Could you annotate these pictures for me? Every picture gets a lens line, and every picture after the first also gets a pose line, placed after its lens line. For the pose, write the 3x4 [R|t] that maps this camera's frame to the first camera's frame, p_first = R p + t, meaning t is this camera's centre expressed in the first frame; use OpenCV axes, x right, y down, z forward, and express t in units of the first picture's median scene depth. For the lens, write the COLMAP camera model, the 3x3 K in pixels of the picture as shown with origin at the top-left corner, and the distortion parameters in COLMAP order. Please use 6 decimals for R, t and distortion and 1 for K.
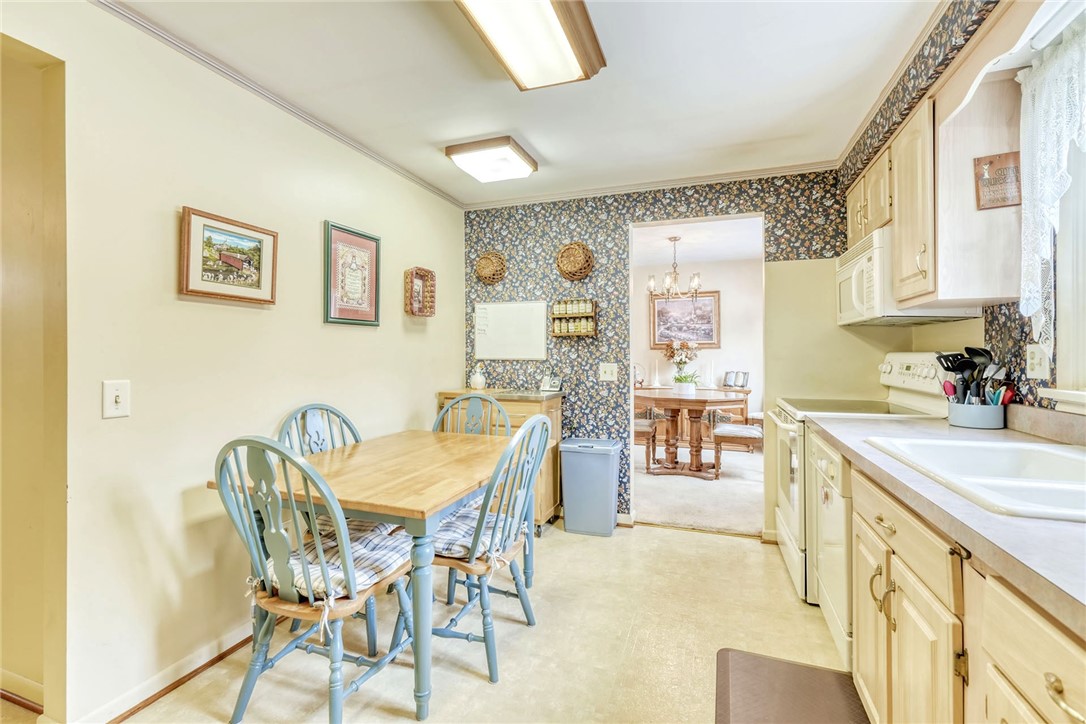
lens RADIAL K [[491.3, 0, 539.2], [0, 491.3, 353.2], [0, 0, 1]] dist [0.000073, 0.000022]
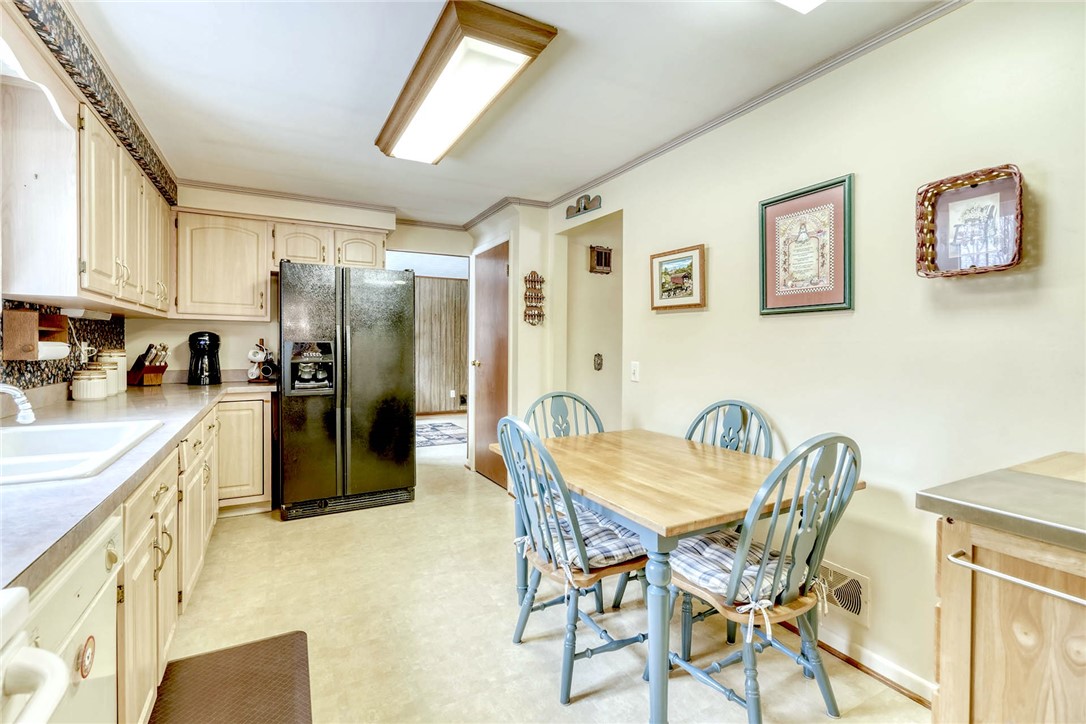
lens RADIAL K [[491.3, 0, 541.7], [0, 491.3, 352.6], [0, 0, 1]] dist [0.000073, 0.000022]
pose [[-0.668670, 0.012641, -0.743452, 0.510375], [-0.002578, 0.999810, 0.019318, -0.009946], [0.743555, 0.014834, -0.668511, 1.310917]]
